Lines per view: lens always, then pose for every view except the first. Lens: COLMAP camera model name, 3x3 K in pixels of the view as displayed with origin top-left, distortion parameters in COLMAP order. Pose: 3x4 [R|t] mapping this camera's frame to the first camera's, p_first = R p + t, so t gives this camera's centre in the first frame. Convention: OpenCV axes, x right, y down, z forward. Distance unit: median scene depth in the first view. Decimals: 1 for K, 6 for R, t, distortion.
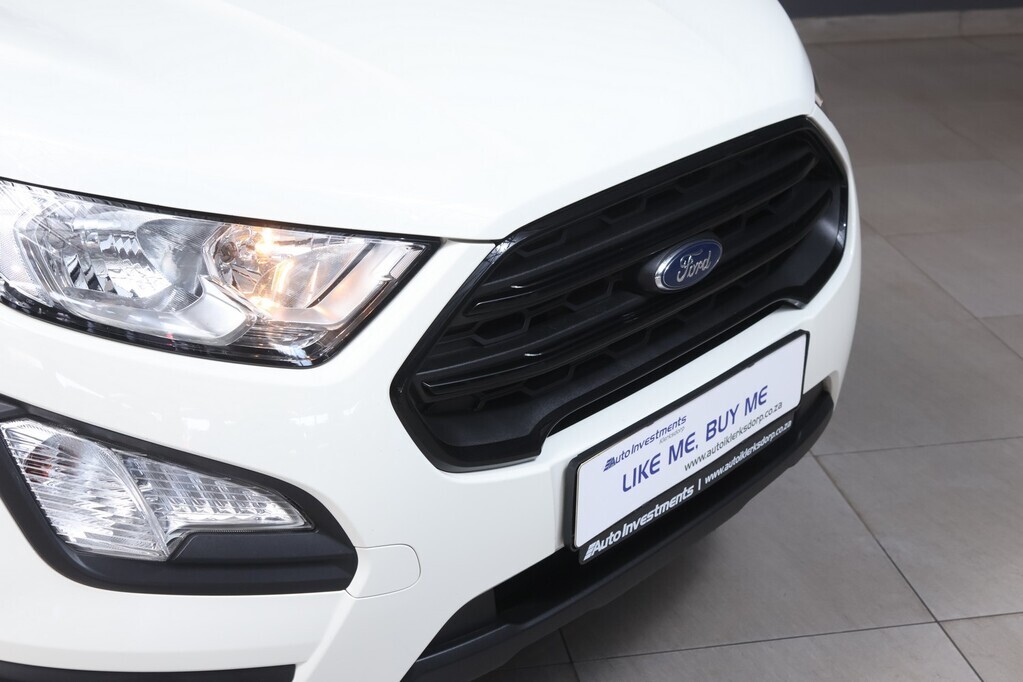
lens RADIAL K [[1705.6, 0, 512.5], [0, 1705.6, 283.3], [0, 0, 1]] dist [-0.043840, -0.182255]
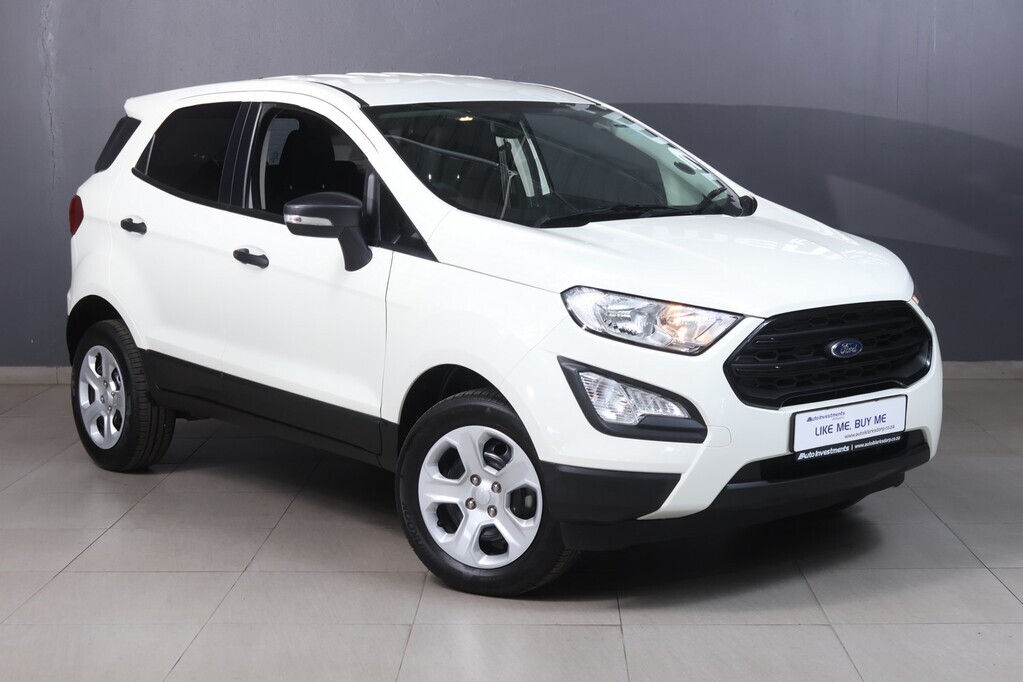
lens RADIAL K [[1697.0, 0, 511.5], [0, 1697.0, 341.0], [0, 0, 1]] dist [-0.004995, -0.022936]
pose [[0.980992, 0.027916, -0.192027, 0.101119], [-0.071669, 0.971751, -0.224862, 0.571741], [0.180326, 0.234351, 0.955281, -1.438826]]
